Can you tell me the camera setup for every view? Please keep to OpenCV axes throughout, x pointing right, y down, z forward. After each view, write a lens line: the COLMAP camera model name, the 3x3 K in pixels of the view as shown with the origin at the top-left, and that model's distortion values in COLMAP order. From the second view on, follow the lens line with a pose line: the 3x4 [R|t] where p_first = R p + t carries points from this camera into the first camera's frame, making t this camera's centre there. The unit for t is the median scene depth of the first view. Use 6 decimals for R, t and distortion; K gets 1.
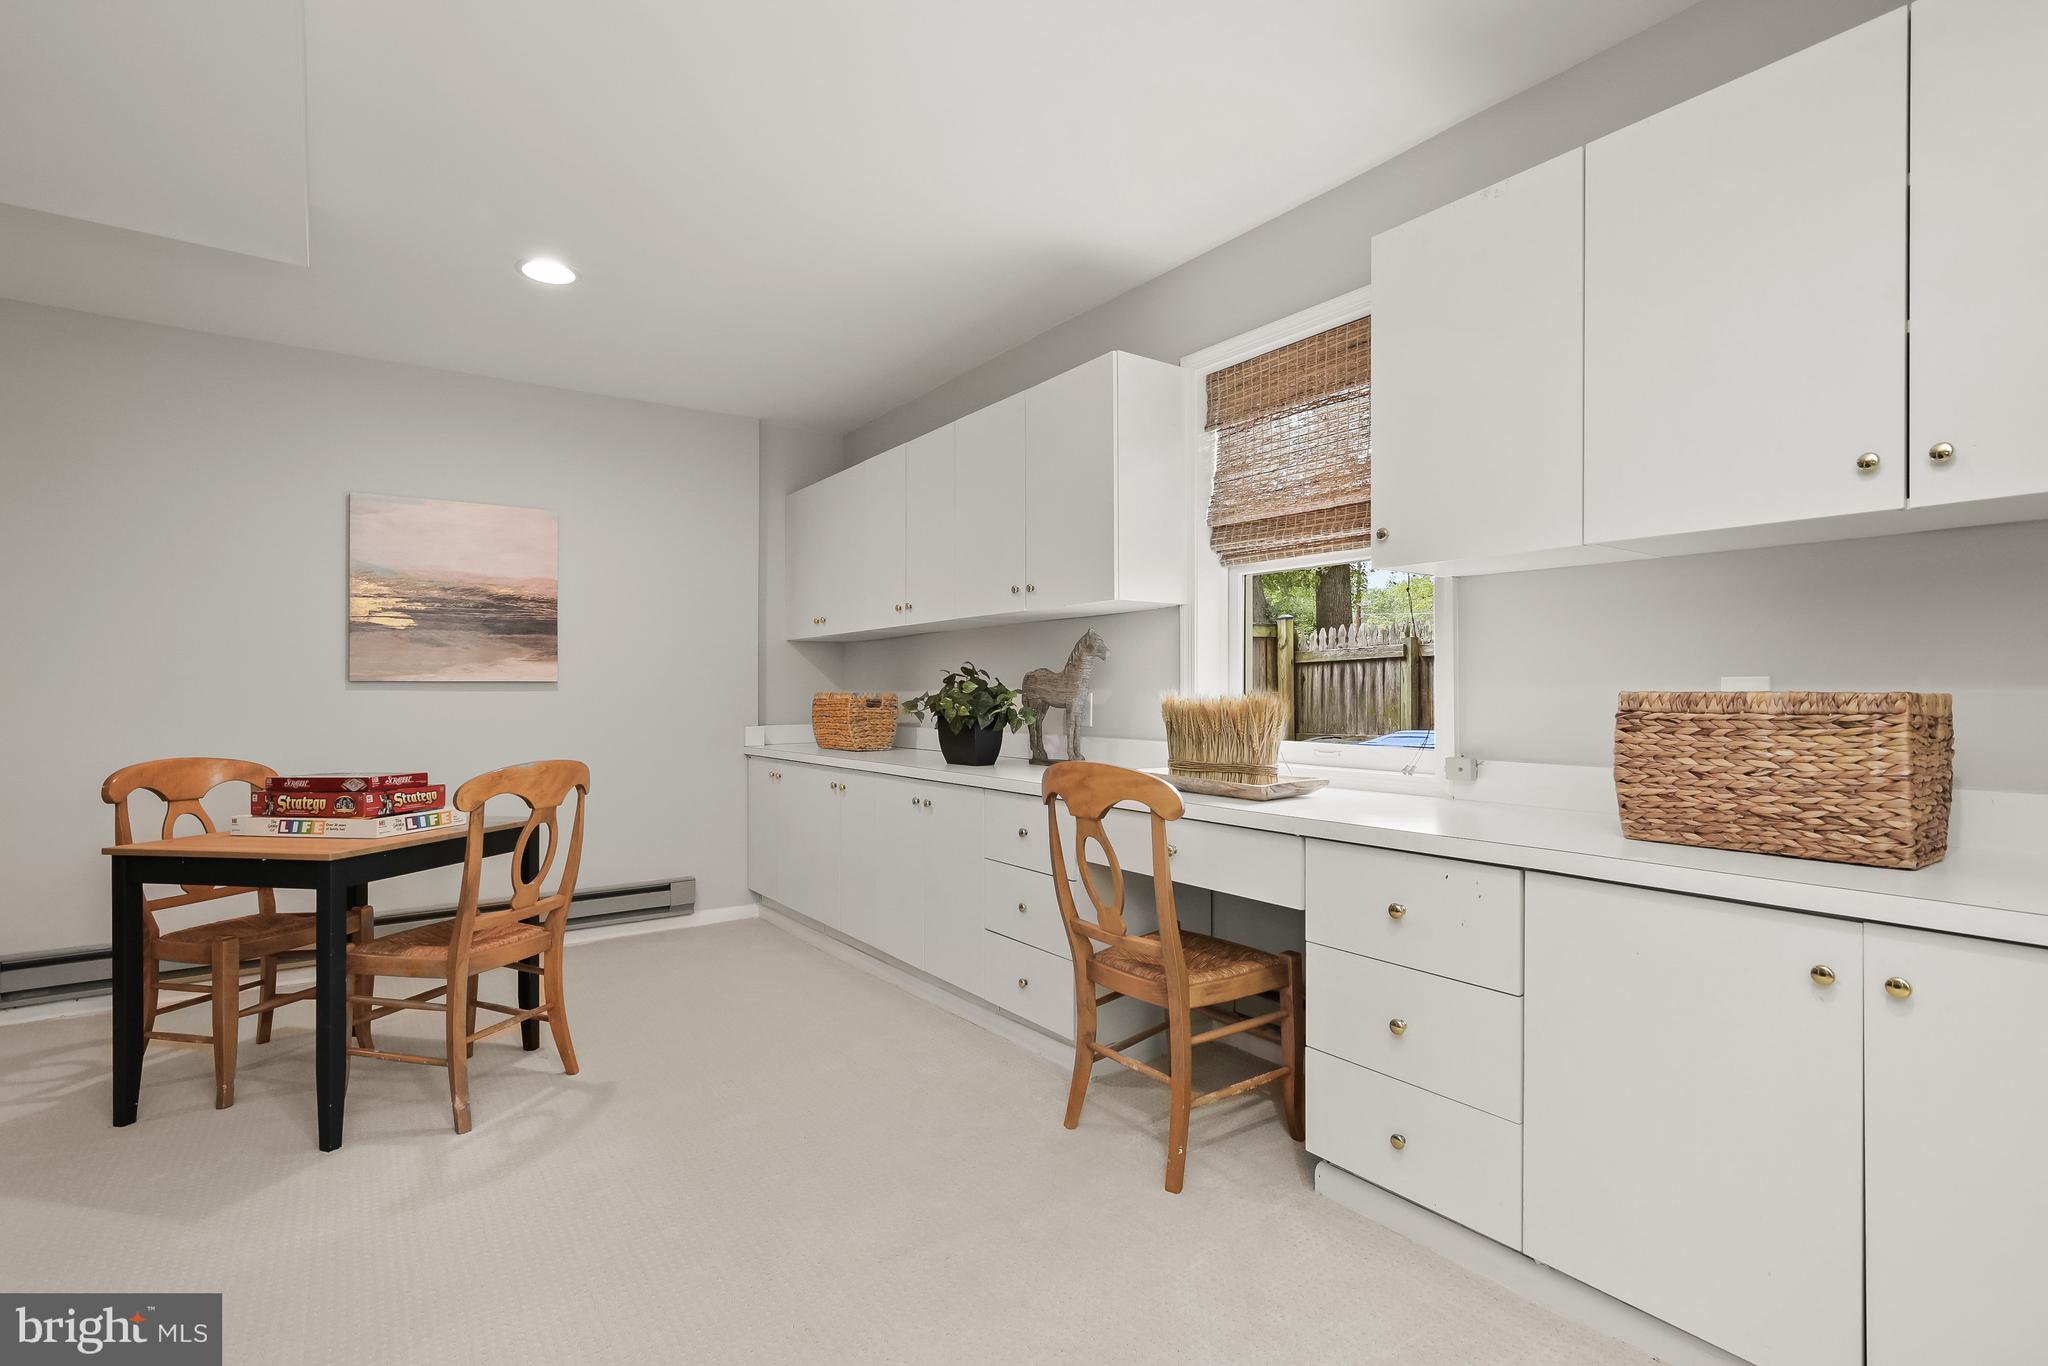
lens RADIAL K [[953.4, 0, 1011.0], [0, 953.4, 689.9], [0, 0, 1]] dist [-0.004795, 0.001011]
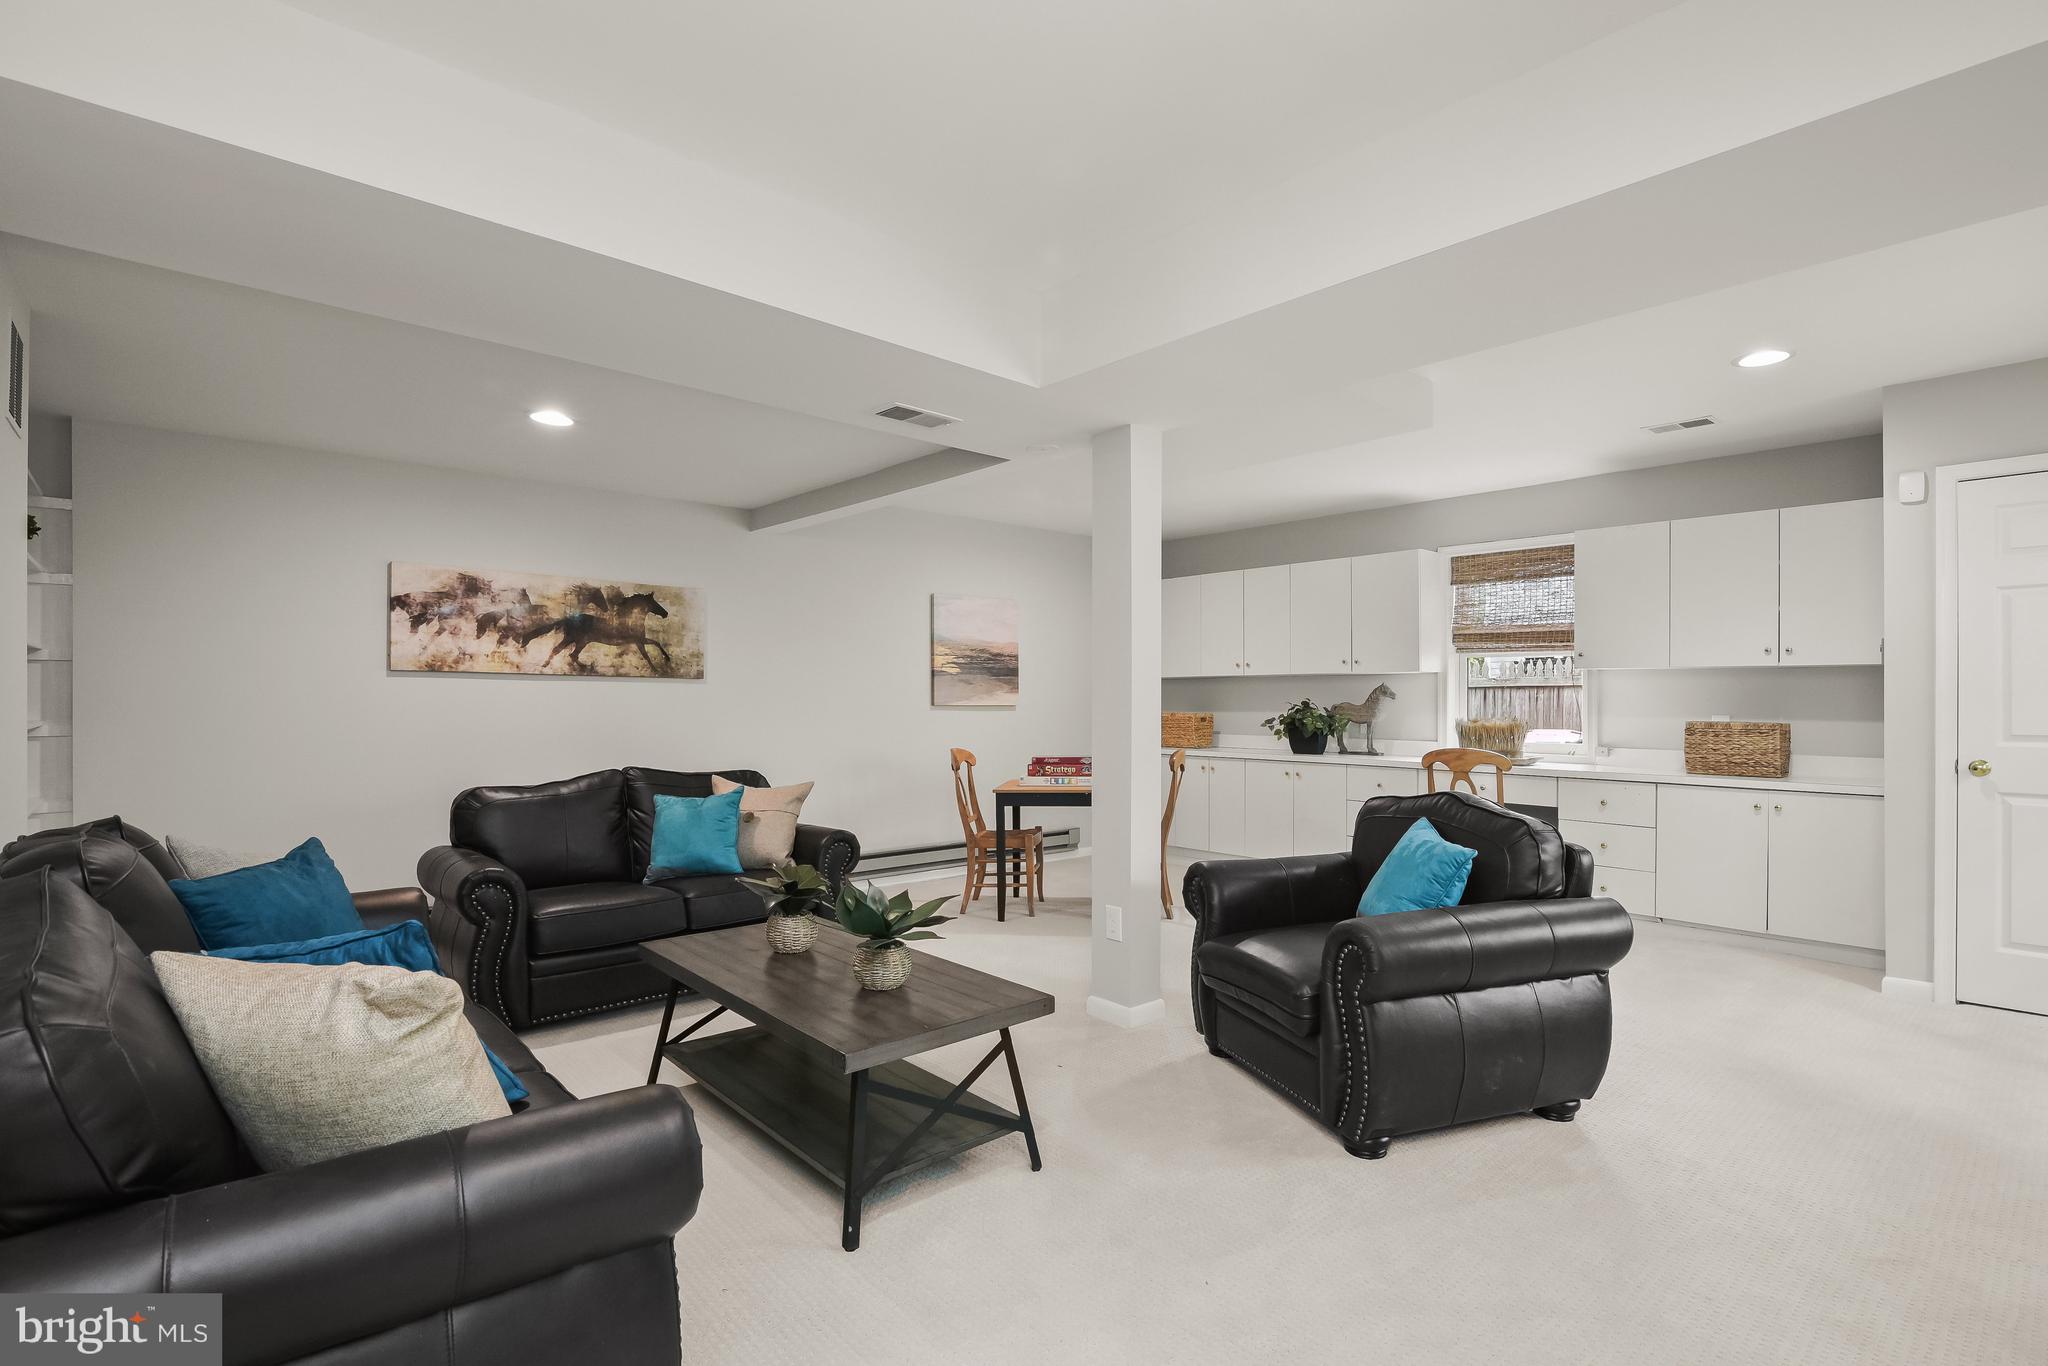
lens RADIAL K [[953.4, 0, 1035.3], [0, 953.4, 699.9], [0, 0, 1]] dist [-0.004795, 0.001011]
pose [[0.992171, 0.008826, 0.124578, -0.911926], [-0.008800, 0.999961, -0.000761, -0.023944], [-0.124580, -0.000341, 0.992210, -0.876943]]
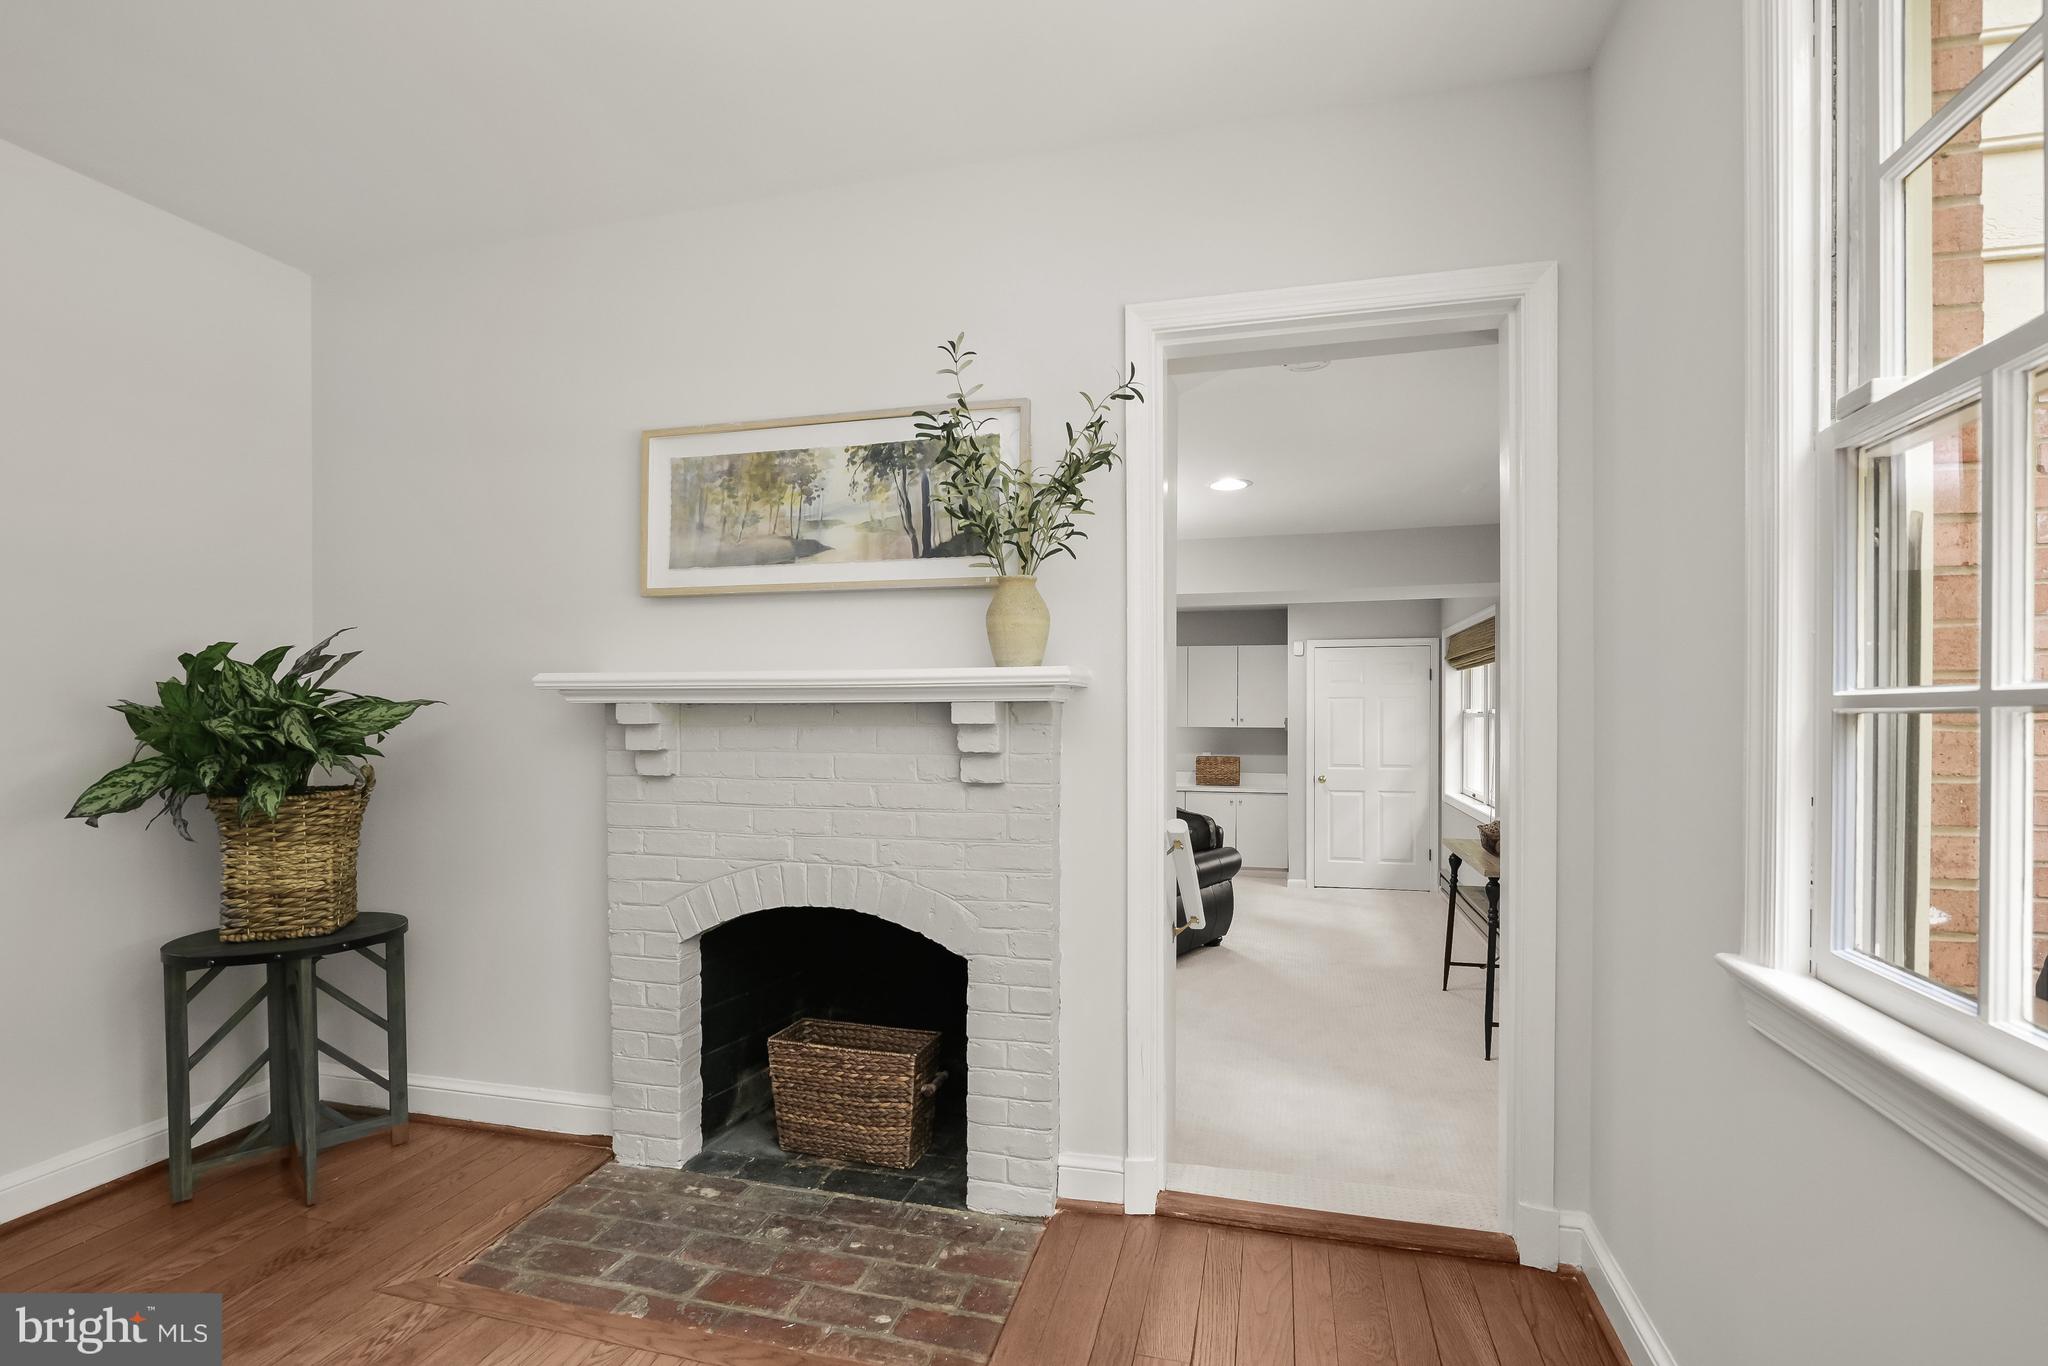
lens RADIAL K [[953.4, 0, 998.9], [0, 953.4, 720.0], [0, 0, 1]] dist [-0.004795, 0.001011]
pose [[0.783518, 0.000464, 0.621368, -1.910690], [-0.004083, 0.999982, 0.004402, -0.120034], [-0.621355, -0.005986, 0.783506, -1.340534]]
